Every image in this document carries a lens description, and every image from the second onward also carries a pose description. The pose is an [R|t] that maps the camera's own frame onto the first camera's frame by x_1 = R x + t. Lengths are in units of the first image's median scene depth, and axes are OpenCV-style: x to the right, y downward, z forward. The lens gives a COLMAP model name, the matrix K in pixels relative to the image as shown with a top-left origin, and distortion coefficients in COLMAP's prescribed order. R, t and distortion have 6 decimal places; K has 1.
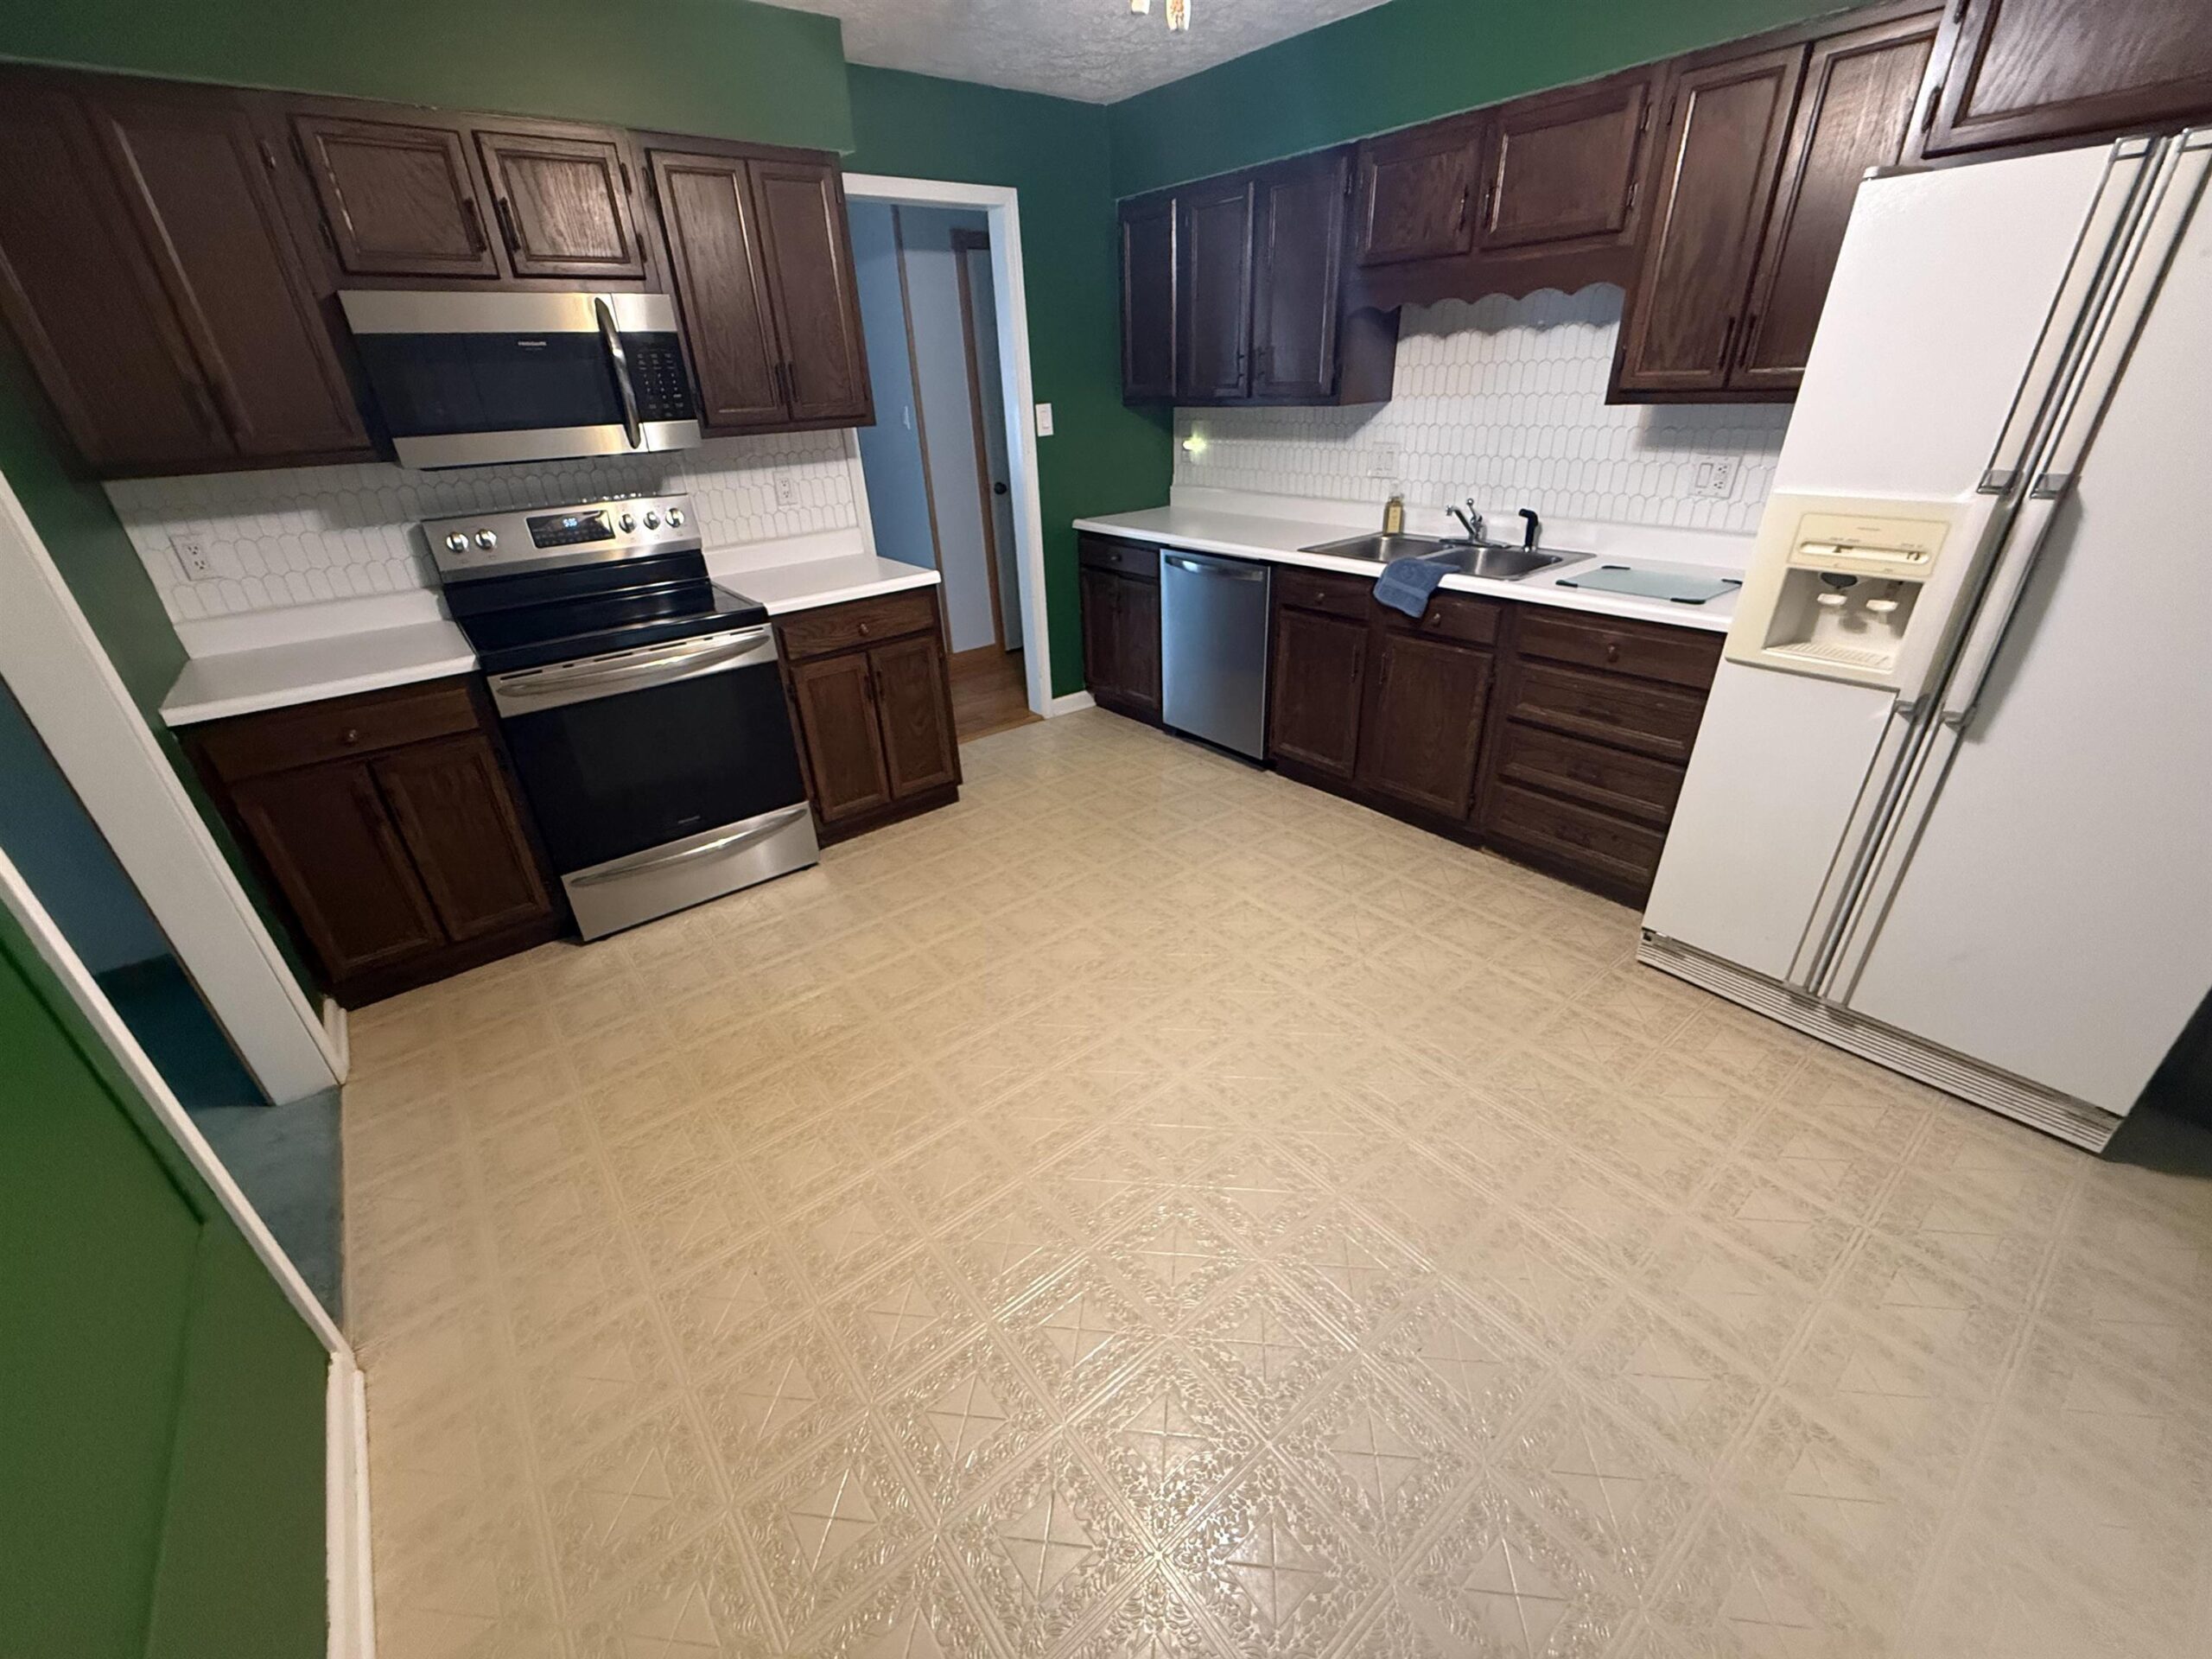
lens RADIAL K [[890.1, 0, 1090.0], [0, 890.1, 834.6], [0, 0, 1]] dist [0.000933, -0.000202]
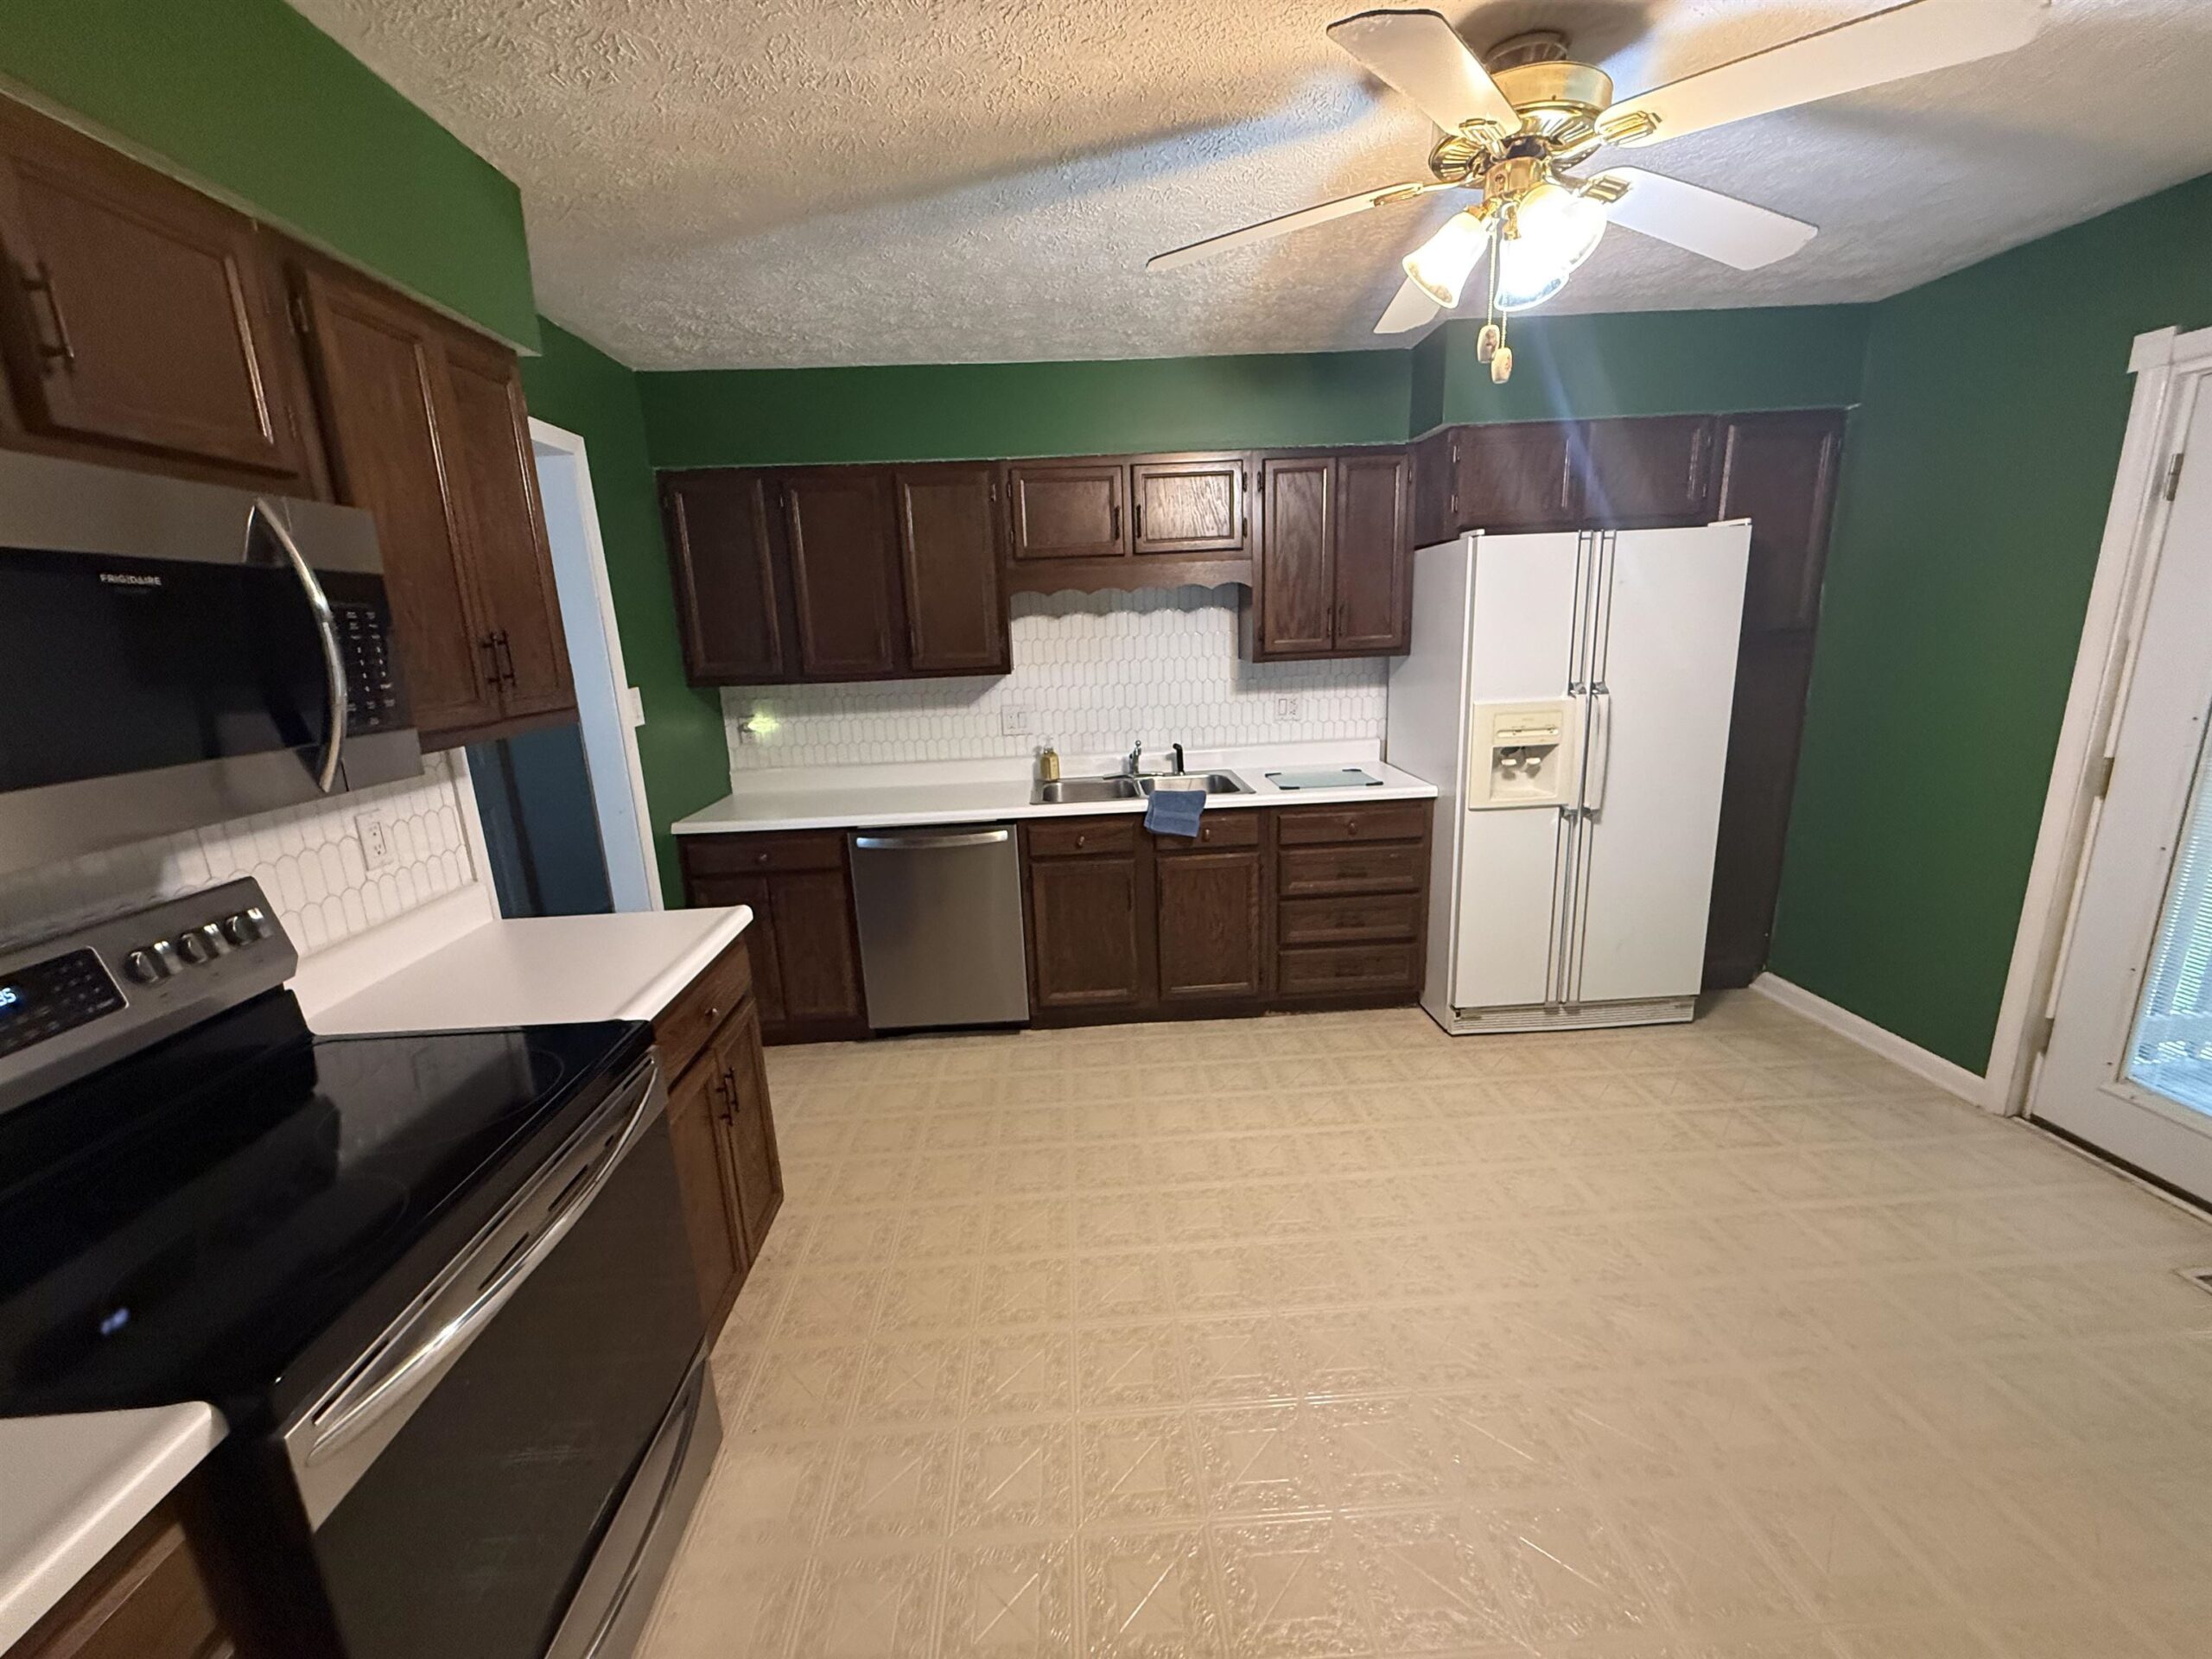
lens RADIAL K [[890.1, 0, 1102.9], [0, 890.1, 834.2], [0, 0, 1]] dist [0.000933, -0.000202]
pose [[0.579020, -0.173735, 0.796588, -0.625075], [0.391058, 0.916491, -0.084364, -0.203188], [-0.715409, 0.360360, 0.598607, 0.415044]]
